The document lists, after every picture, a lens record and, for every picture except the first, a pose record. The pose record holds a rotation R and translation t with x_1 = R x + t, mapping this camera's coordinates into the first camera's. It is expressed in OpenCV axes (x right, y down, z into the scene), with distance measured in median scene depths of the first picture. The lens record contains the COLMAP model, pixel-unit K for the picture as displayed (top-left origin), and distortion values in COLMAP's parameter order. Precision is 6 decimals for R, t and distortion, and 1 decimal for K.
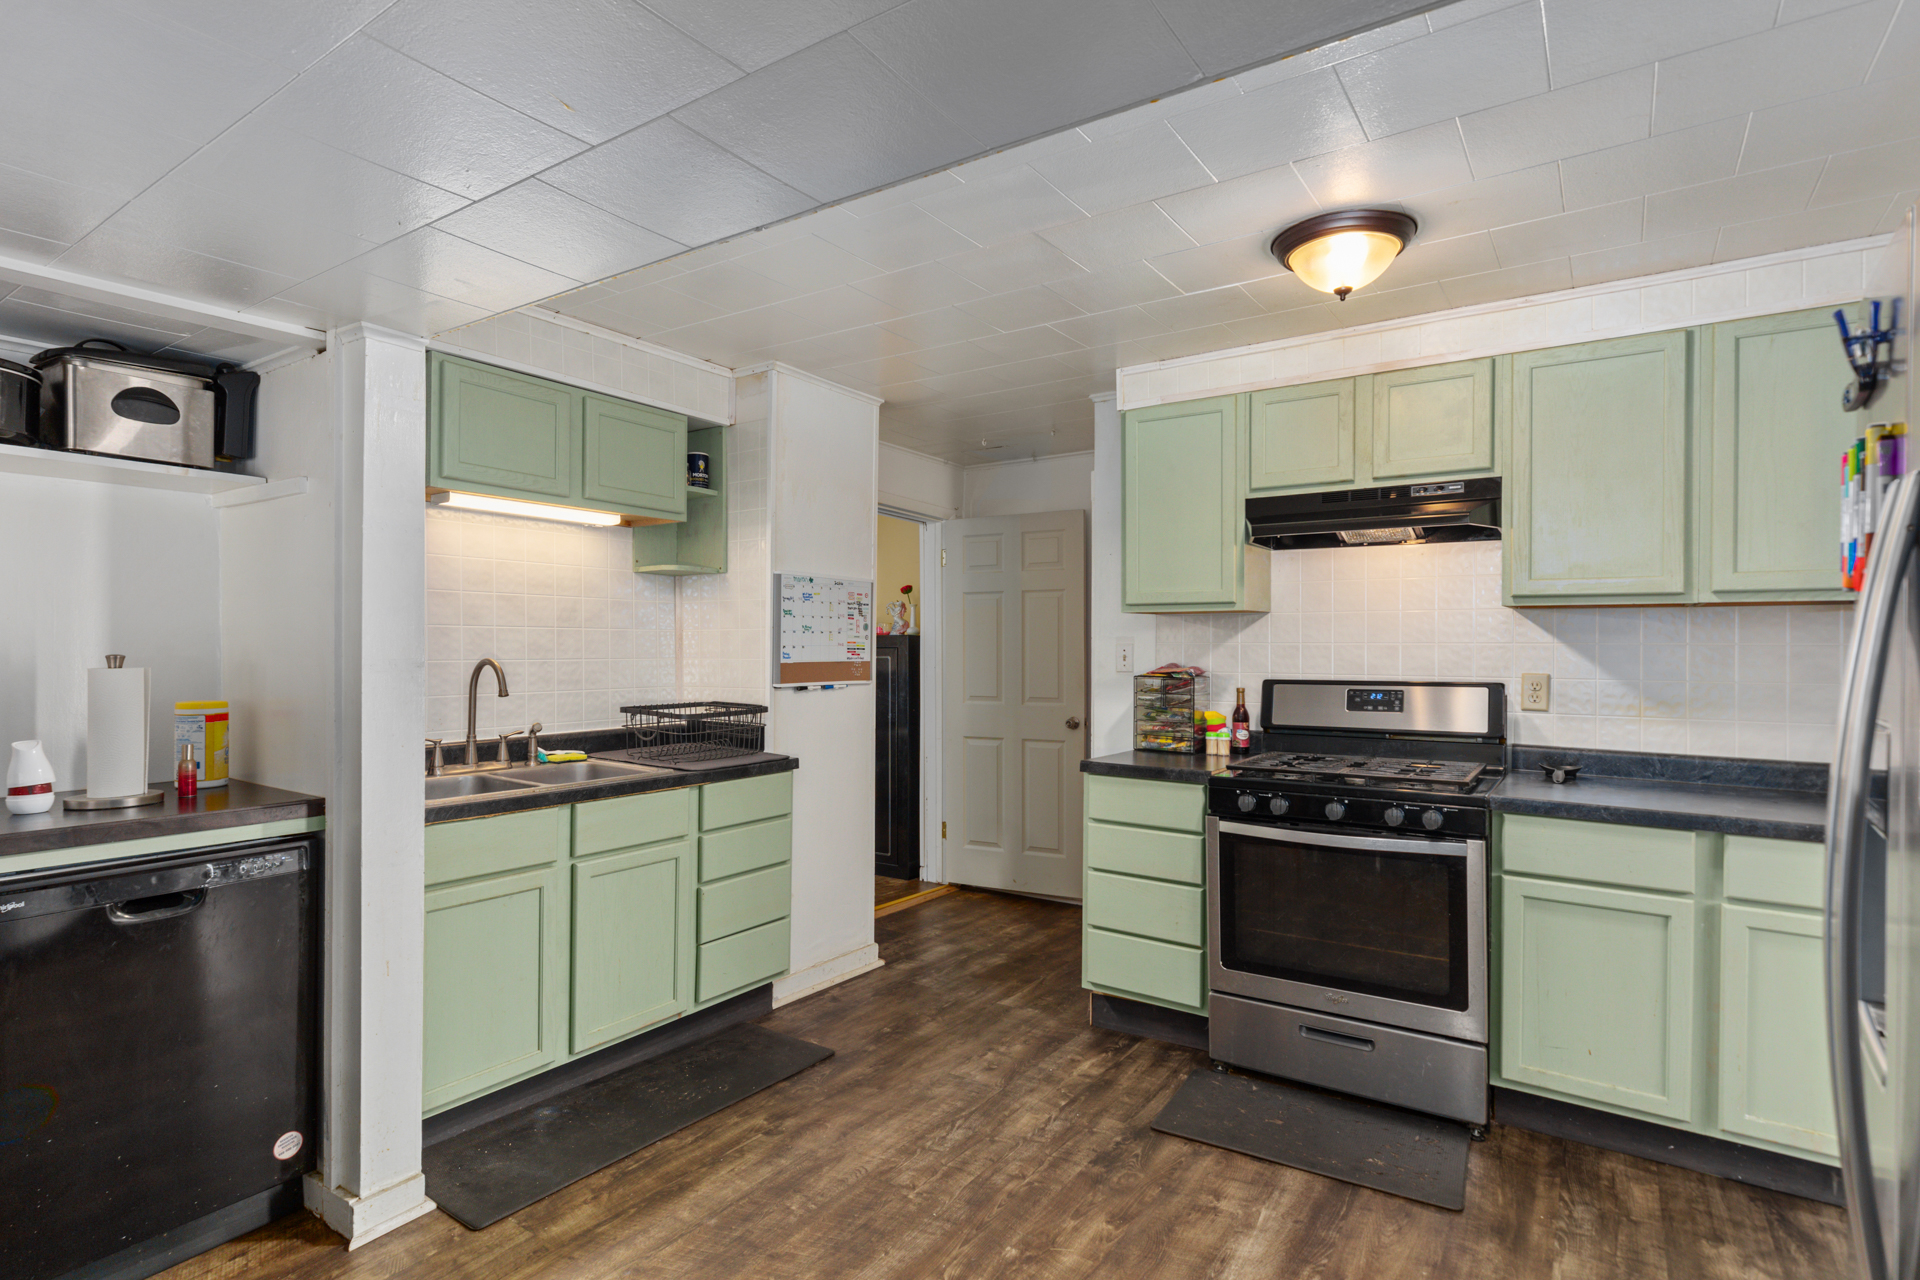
lens RADIAL K [[968.5, 0, 926.3], [0, 968.5, 643.2], [0, 0, 1]] dist [0.001070, 0.000271]
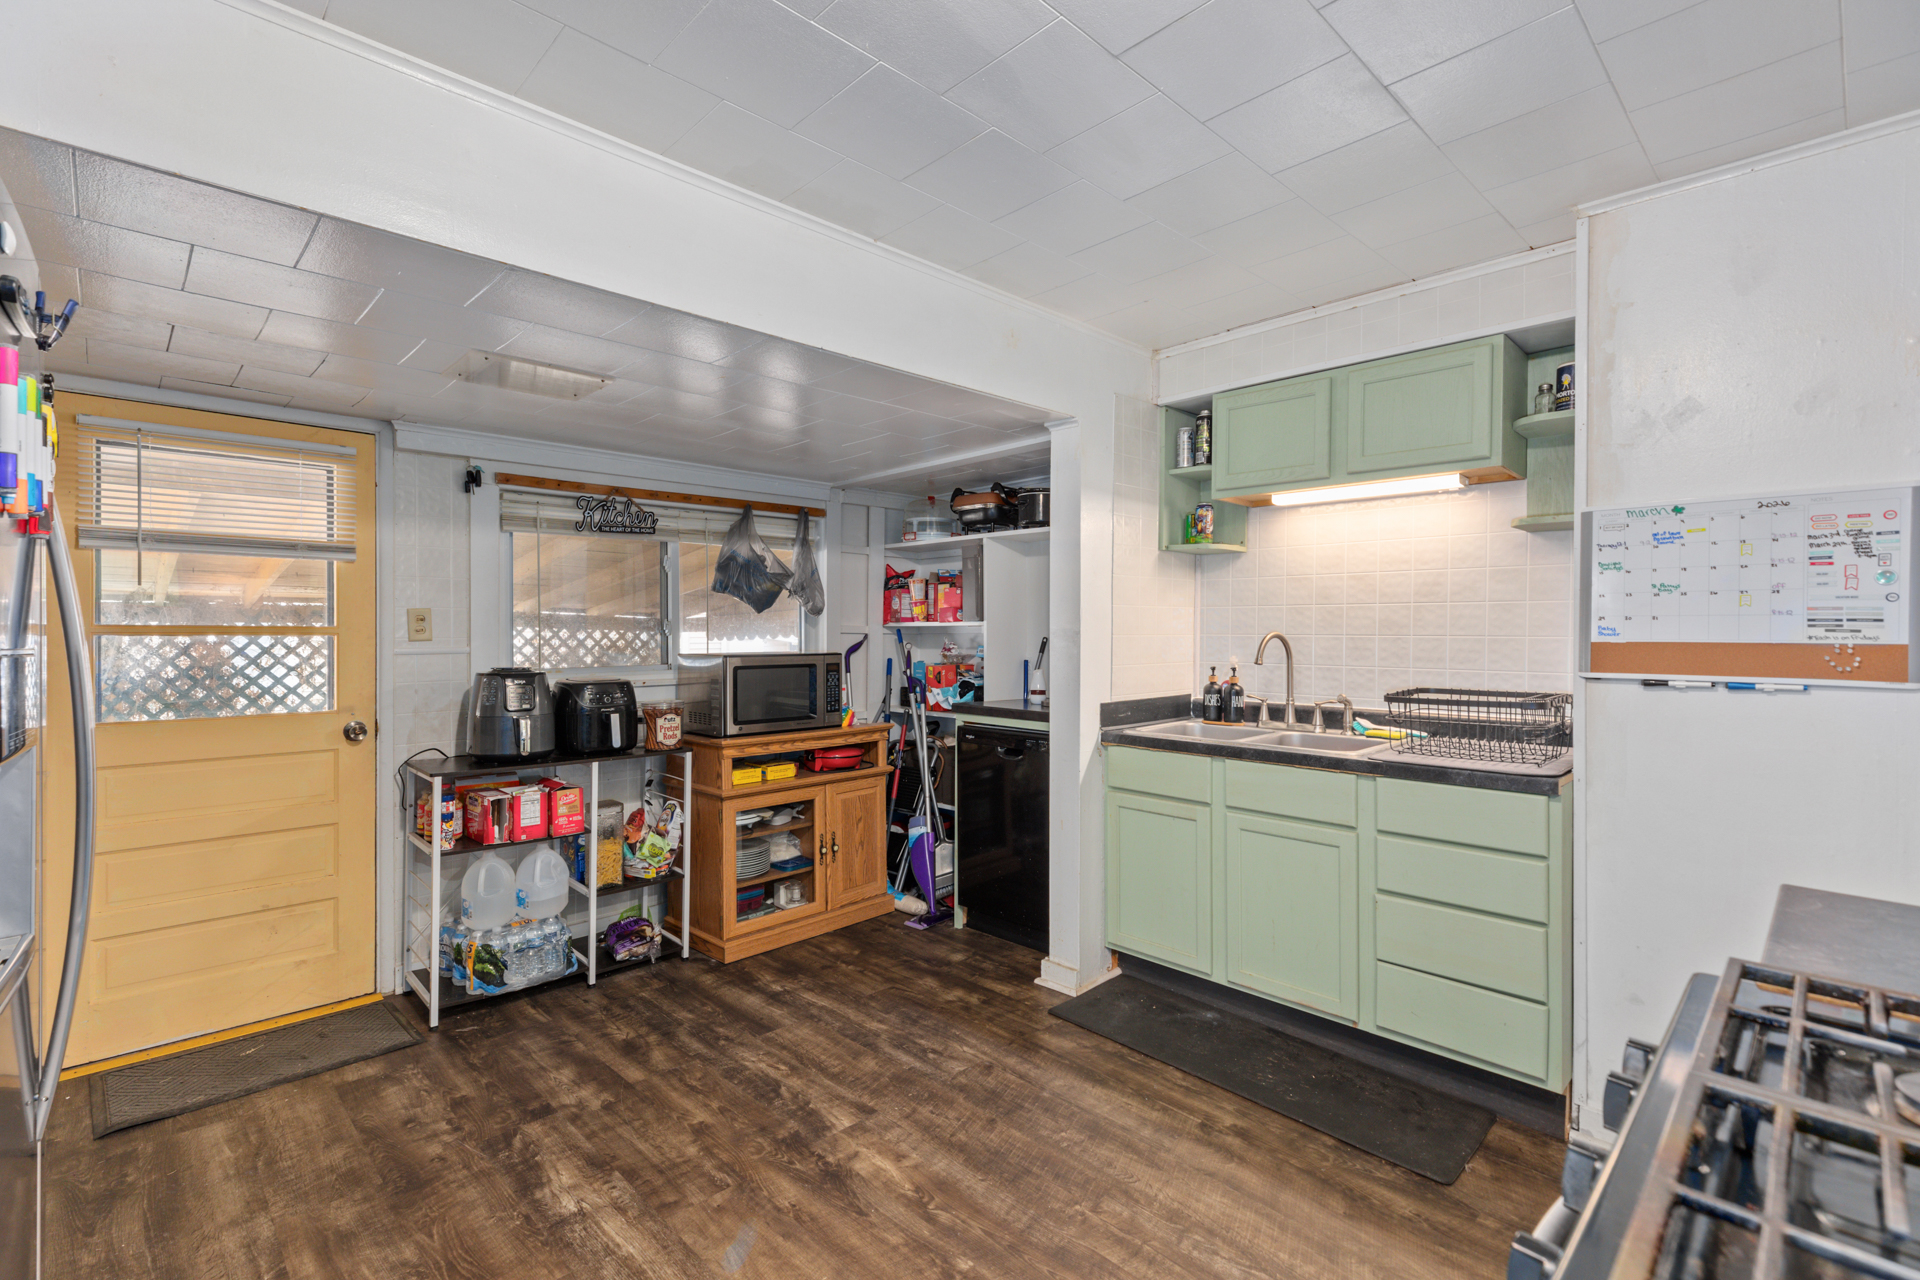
lens RADIAL K [[875.4, 0, 964.3], [0, 875.4, 632.6], [0, 0, 1]] dist [0.003667, 0.000599]
pose [[-0.186933, -0.004651, -0.982362, 0.611450], [-0.001906, 0.999989, -0.004372, 0.019679], [0.982371, 0.001055, -0.186939, 0.774637]]
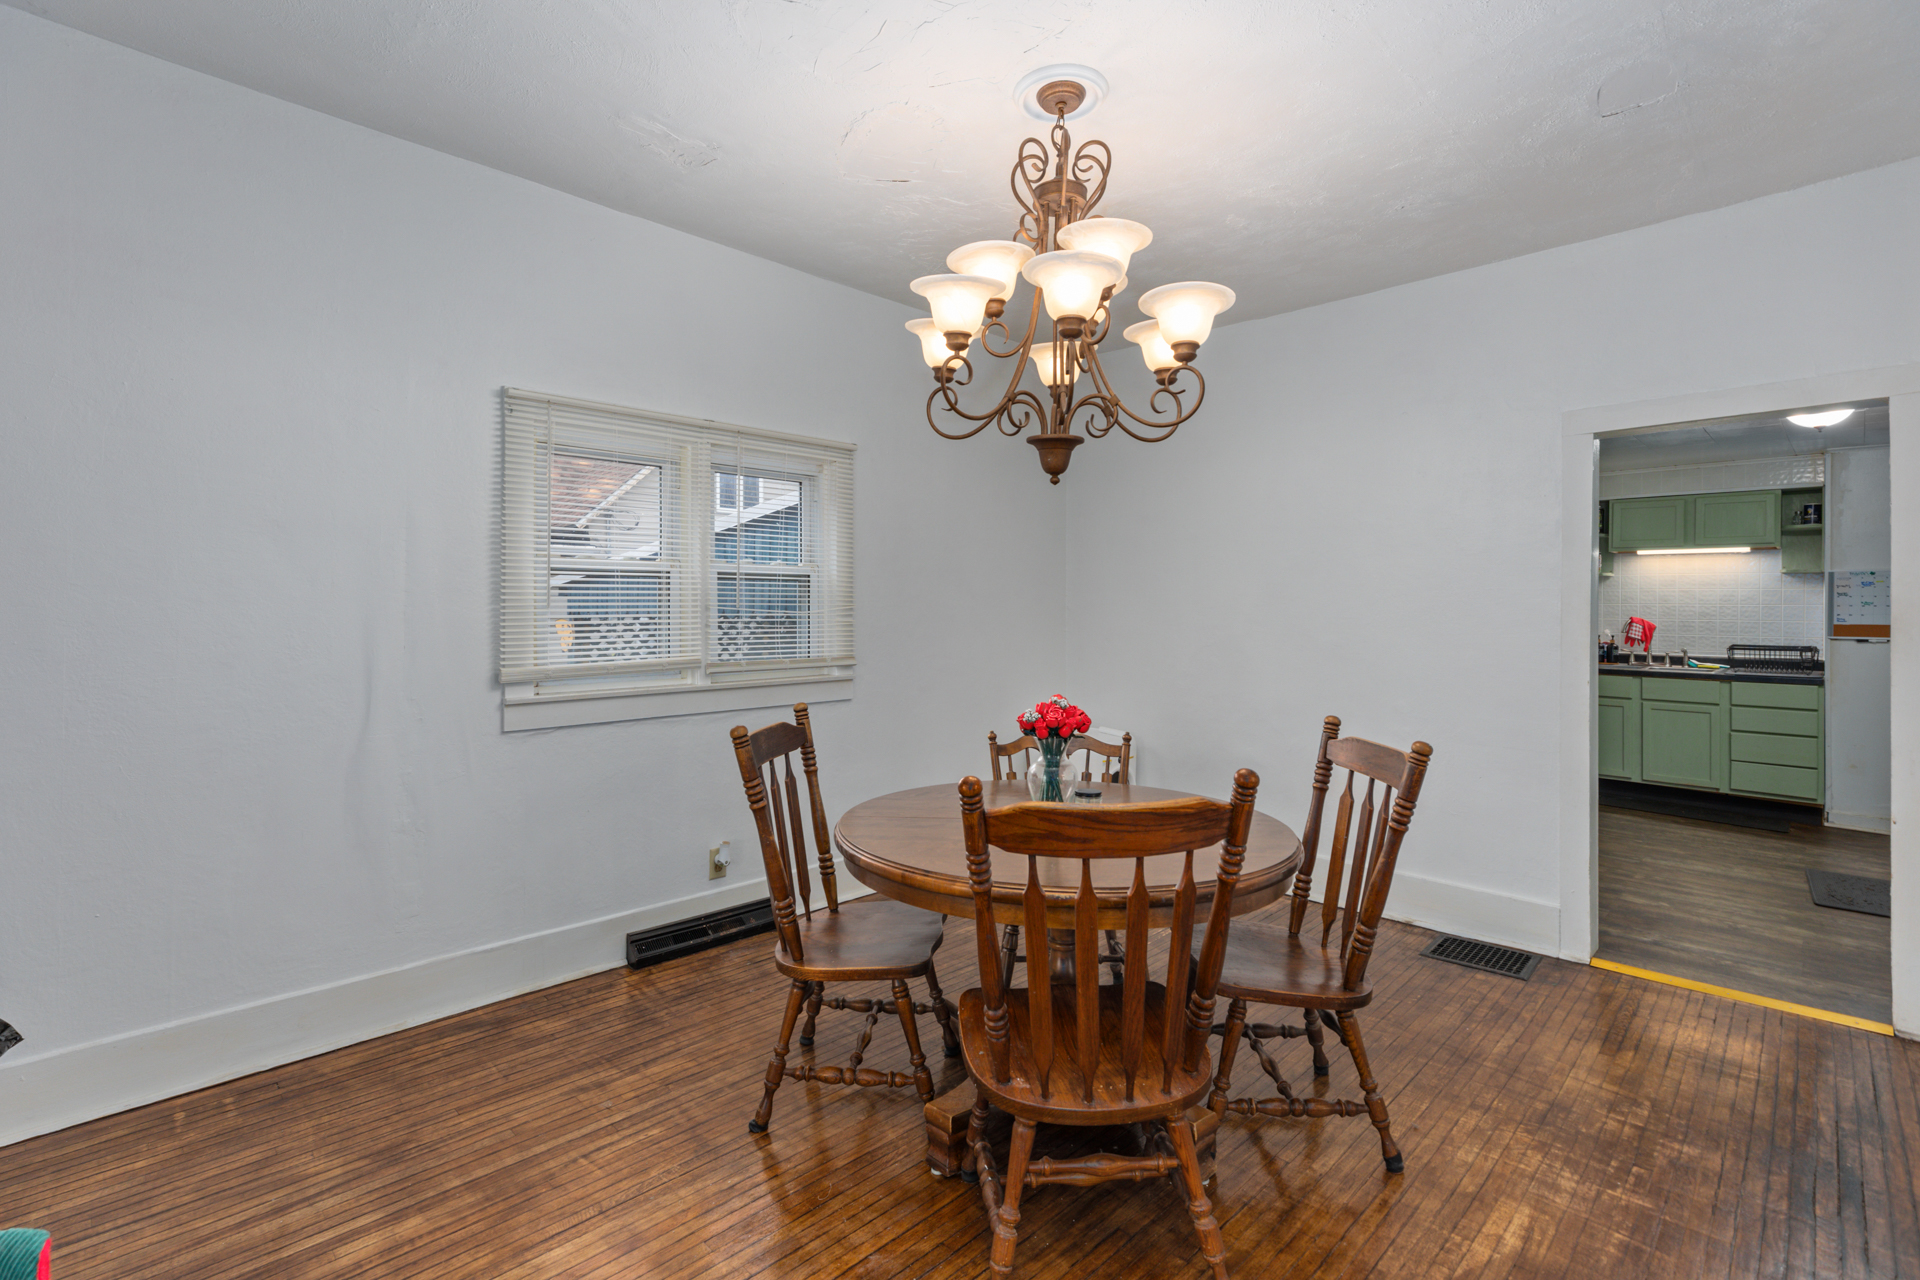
lens RADIAL K [[885.1, 0, 961.3], [0, 885.1, 603.0], [0, 0, 1]] dist [0.003742, 0.000862]
pose [[-0.191295, -0.009875, -0.981483, 1.894991], [-0.005625, 0.999944, -0.008964, 0.006201], [0.981516, 0.003806, -0.191340, -0.227296]]
